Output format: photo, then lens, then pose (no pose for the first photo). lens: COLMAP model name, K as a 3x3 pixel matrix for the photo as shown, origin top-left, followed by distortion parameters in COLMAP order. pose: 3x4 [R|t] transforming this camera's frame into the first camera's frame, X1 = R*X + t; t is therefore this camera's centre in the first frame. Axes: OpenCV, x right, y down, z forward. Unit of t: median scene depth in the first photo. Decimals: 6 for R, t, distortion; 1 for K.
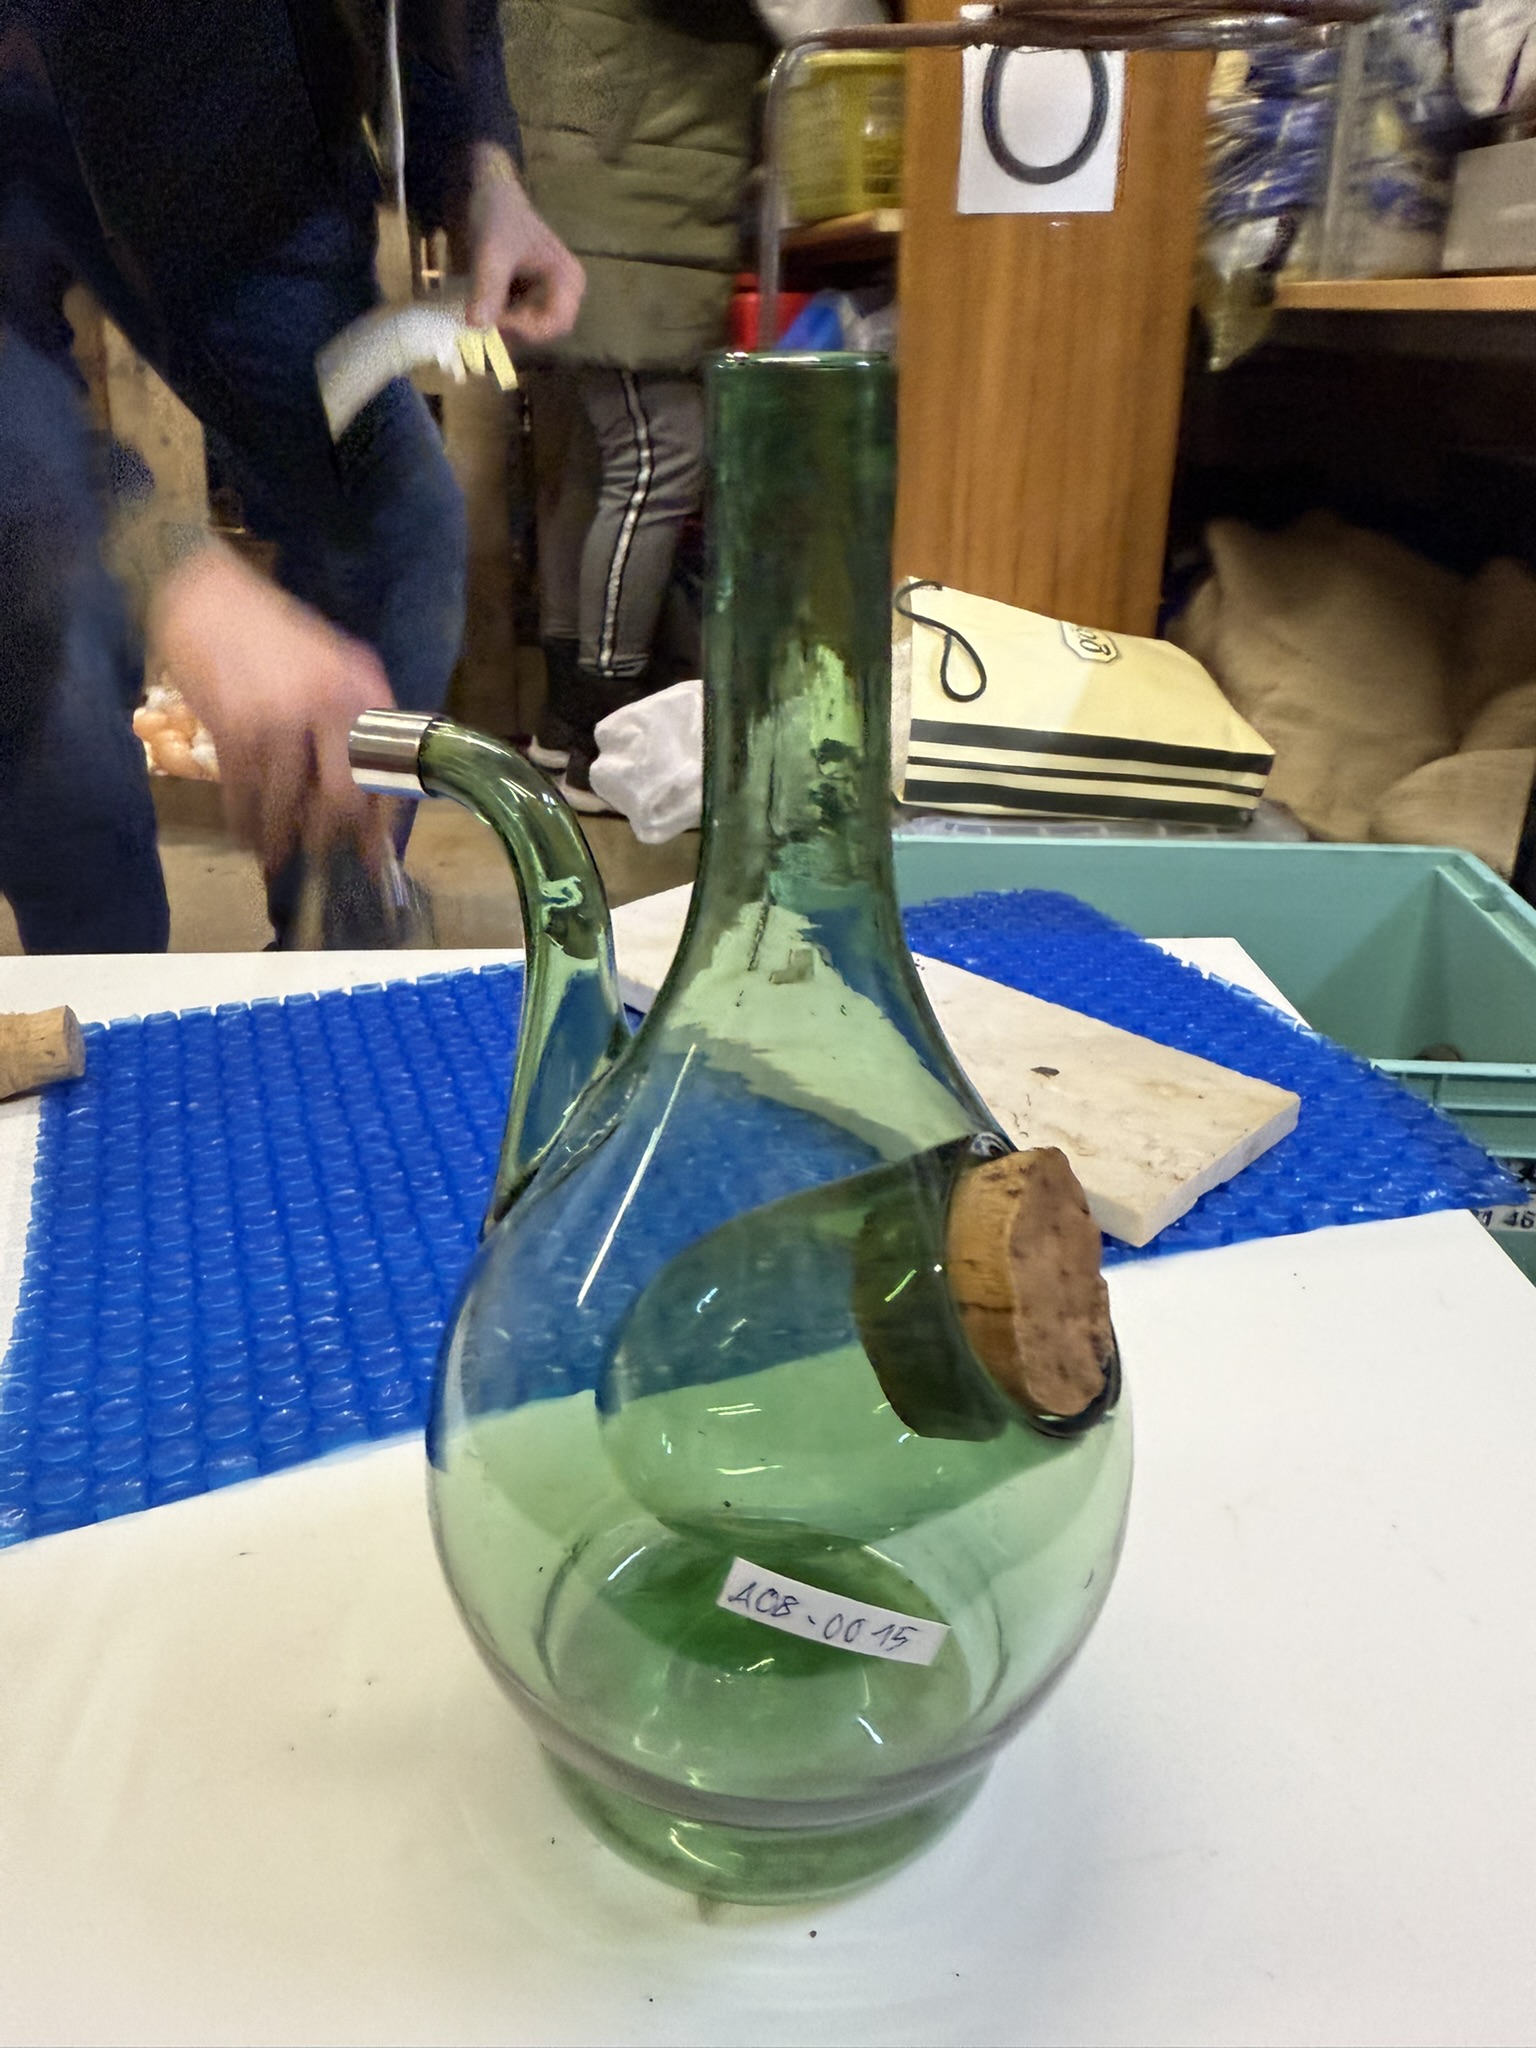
lens RADIAL K [[1445.7, 0, 767.7], [0, 1445.7, 987.0], [0, 0, 1]] dist [-0.002234, 0.005455]
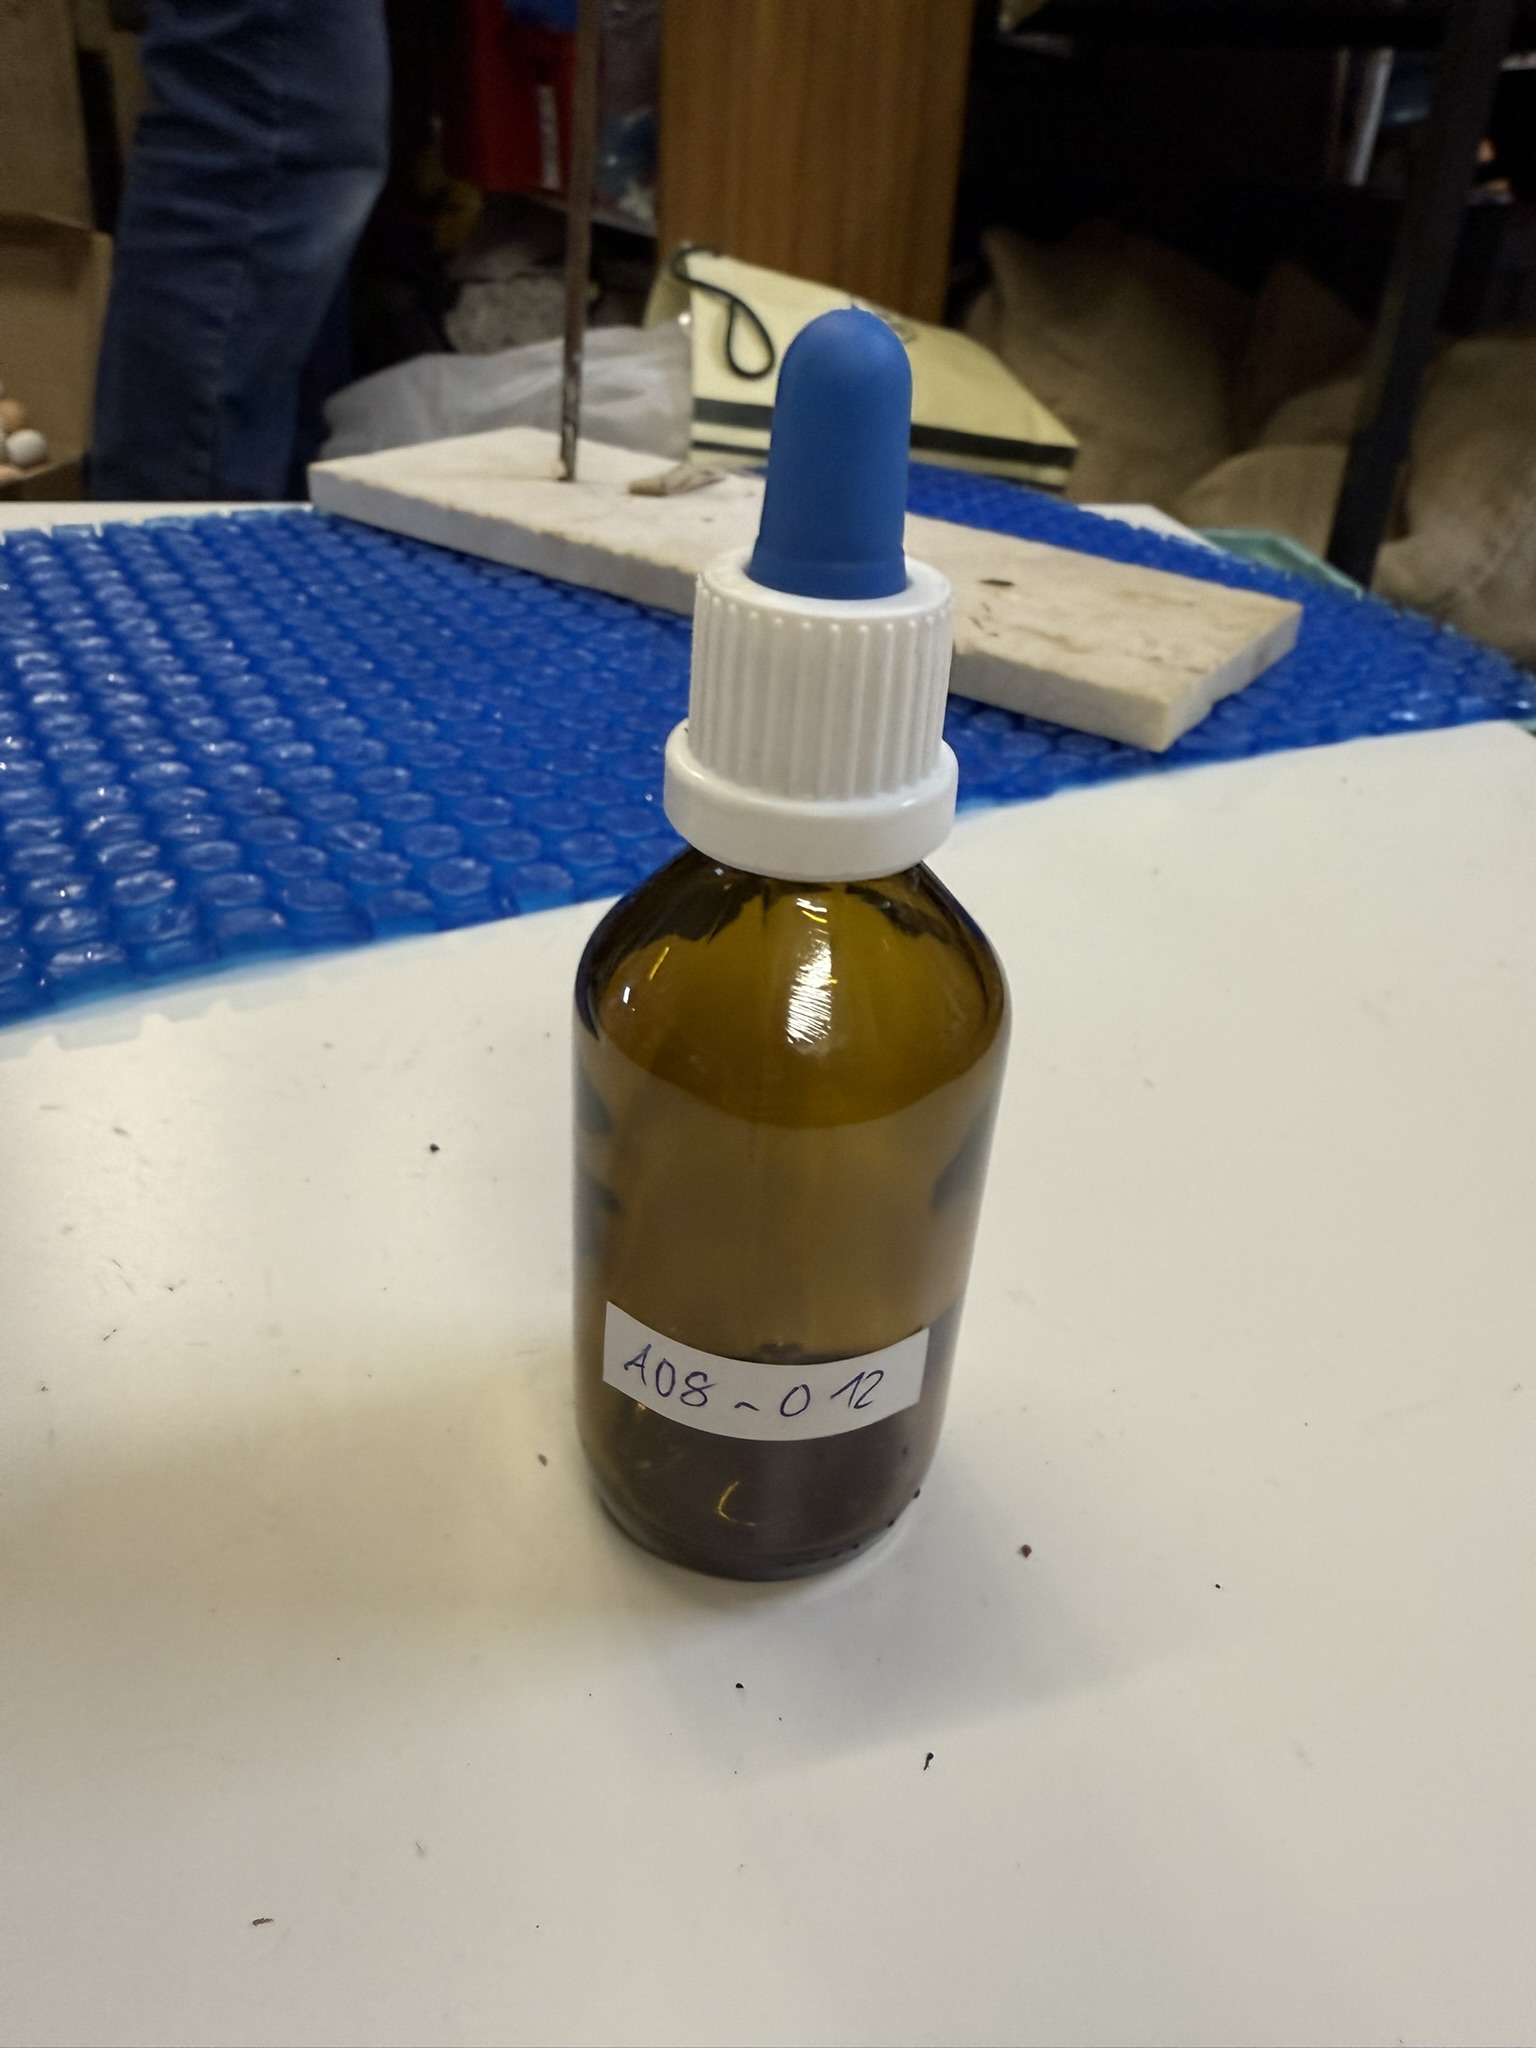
lens RADIAL K [[1432.7, 0, 746.5], [0, 1432.7, 951.8], [0, 0, 1]] dist [-0.004641, 0.002787]
pose [[0.985606, -0.042880, 0.163529, -0.029079], [0.026030, 0.994255, 0.103824, 0.064253], [-0.167042, -0.098073, 0.981060, 0.086954]]
